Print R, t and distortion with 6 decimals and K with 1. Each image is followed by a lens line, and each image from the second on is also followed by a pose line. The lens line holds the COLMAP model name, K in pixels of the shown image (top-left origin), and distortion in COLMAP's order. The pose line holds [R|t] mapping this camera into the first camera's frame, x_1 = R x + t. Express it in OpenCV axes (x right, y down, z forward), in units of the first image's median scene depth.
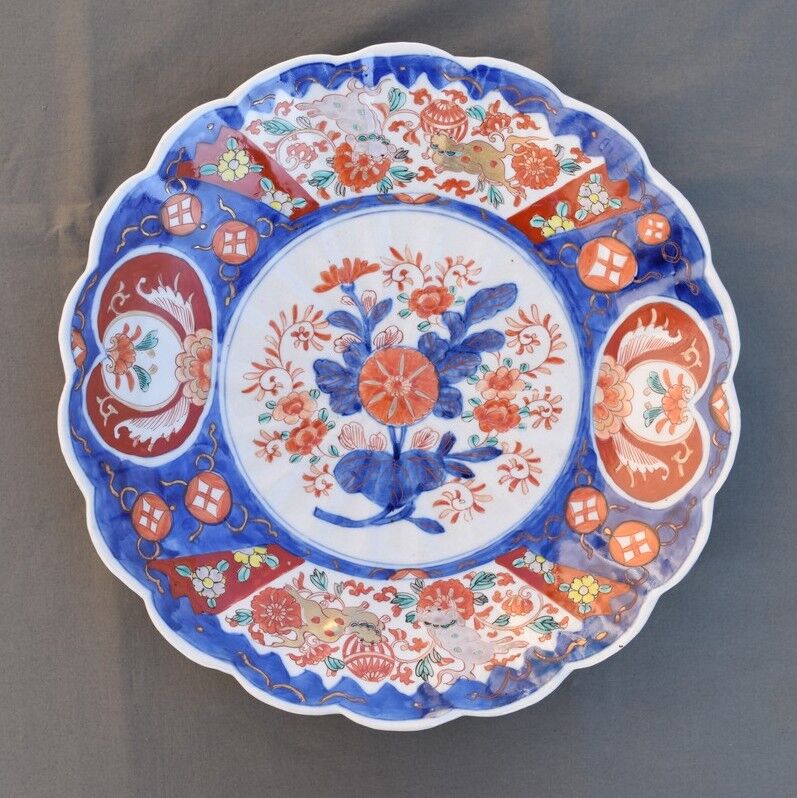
lens RADIAL K [[1302.5, 0, 387.5], [0, 1302.5, 396.6], [0, 0, 1]] dist [-0.063315, 0.000000]
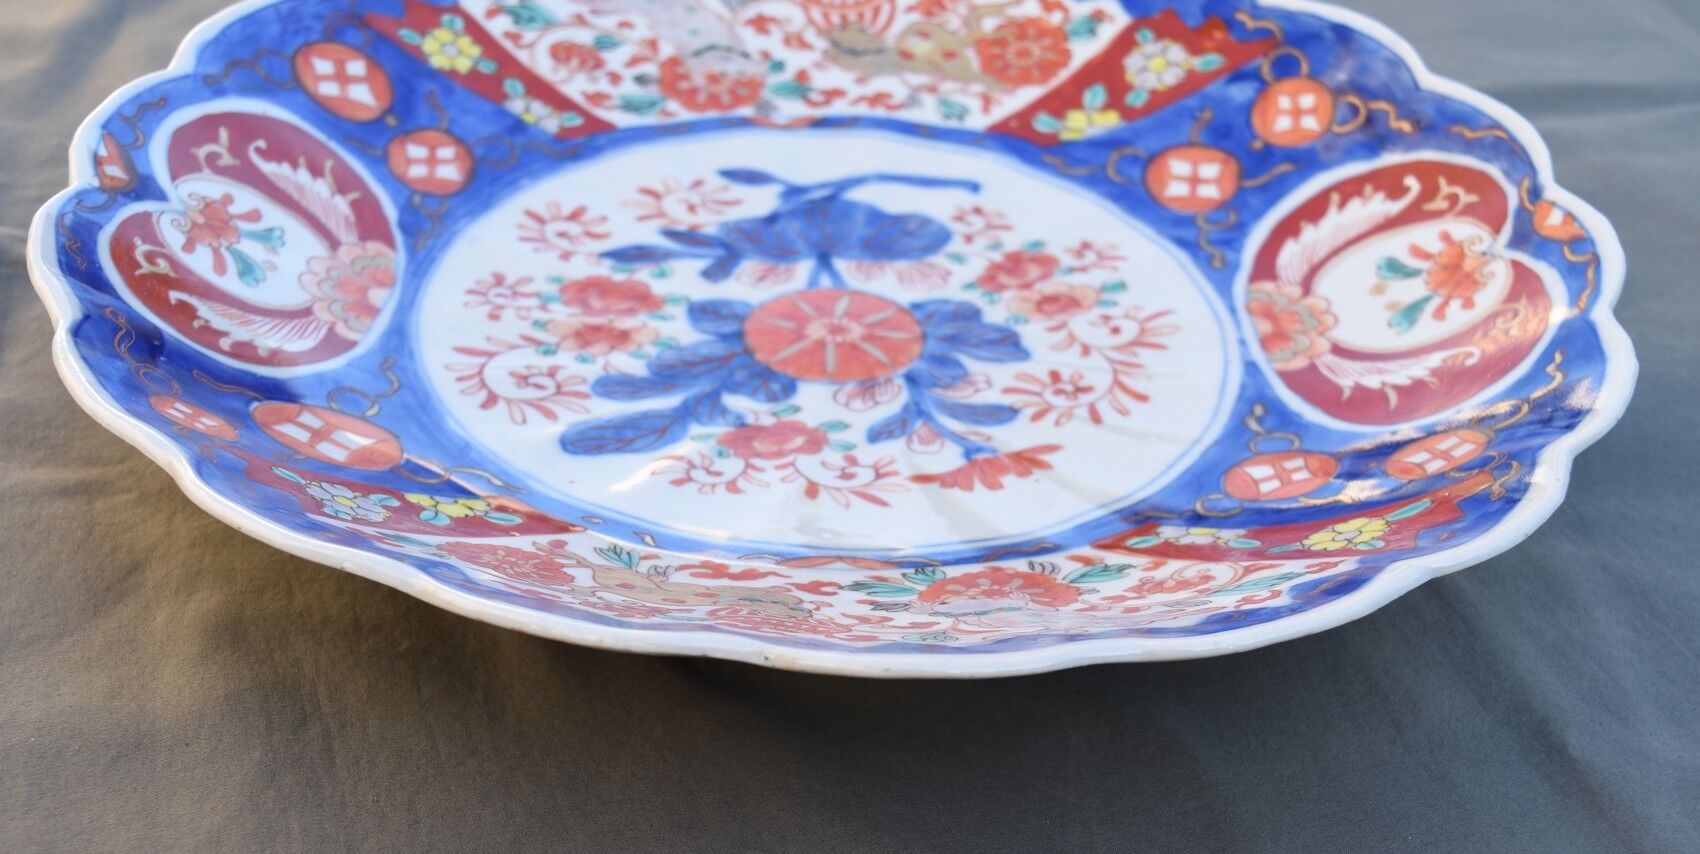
lens RADIAL K [[1949.3, 0, 840.2], [0, 1949.3, 558.6], [0, 0, 1]] dist [-0.055233, 0.000000]
pose [[-0.993882, 0.009084, -0.110069, 0.081575], [-0.093587, -0.598454, 0.795672, -0.593753], [-0.058644, 0.801106, 0.595643, 0.677593]]
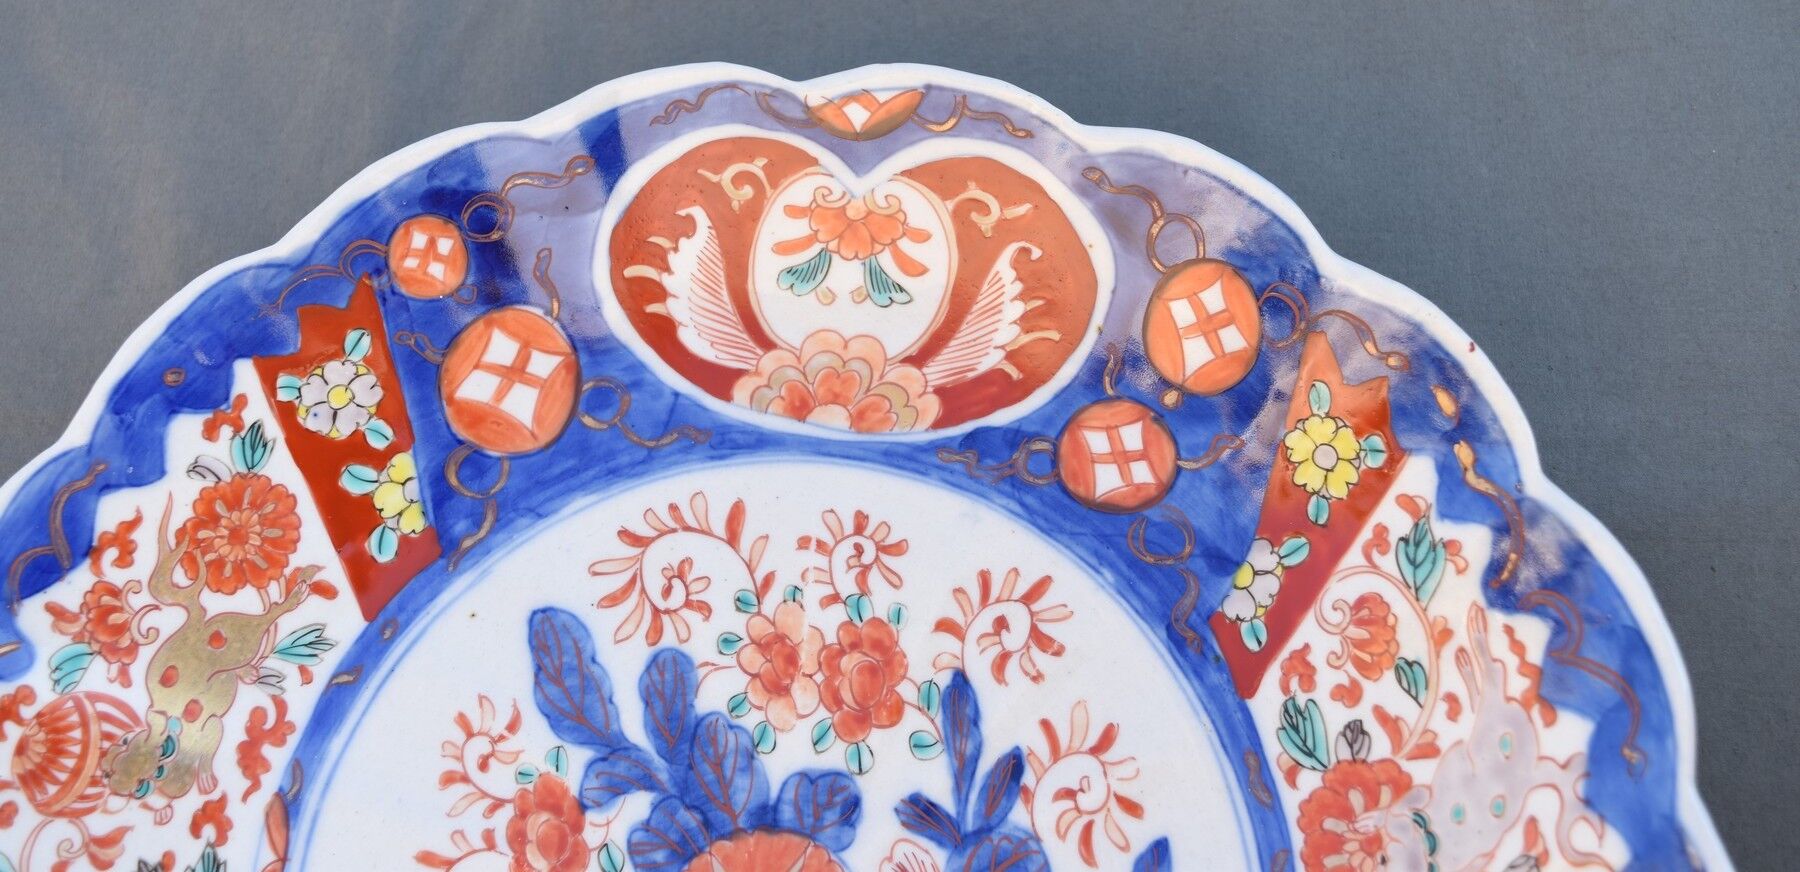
lens RADIAL K [[1936.8, 0, 896.7], [0, 1936.8, 282.0], [0, 0, 1]] dist [-0.061749, 0.000000]
pose [[0.077408, -0.917003, 0.391296, -0.029642], [0.991495, 0.029619, -0.126732, 0.093896], [0.104624, 0.397778, 0.911497, 0.450102]]
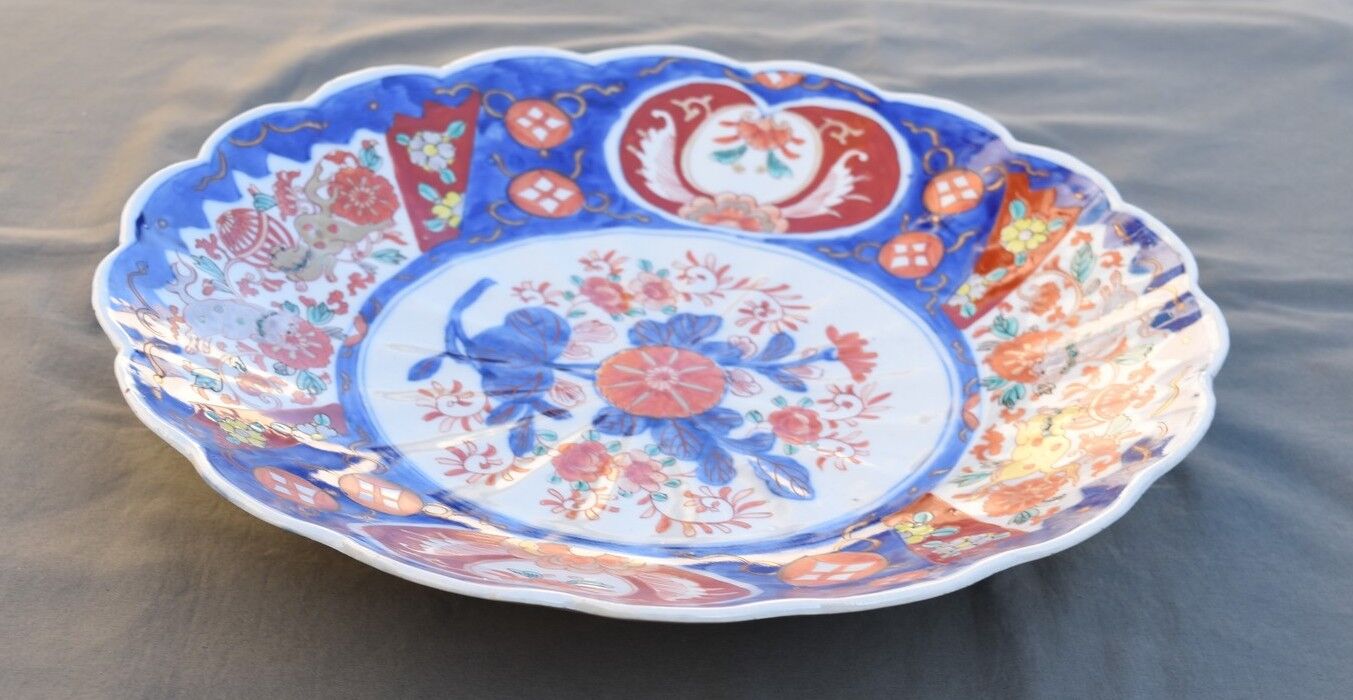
lens RADIAL K [[1999.2, 0, 689.6], [0, 1999.2, 354.1], [0, 0, 1]] dist [-0.032980, 0.000000]
pose [[-0.141644, 0.494801, -0.857385, 0.812393], [-0.989104, -0.105852, 0.102317, -0.116863], [-0.040129, 0.862536, 0.504403, 0.529095]]
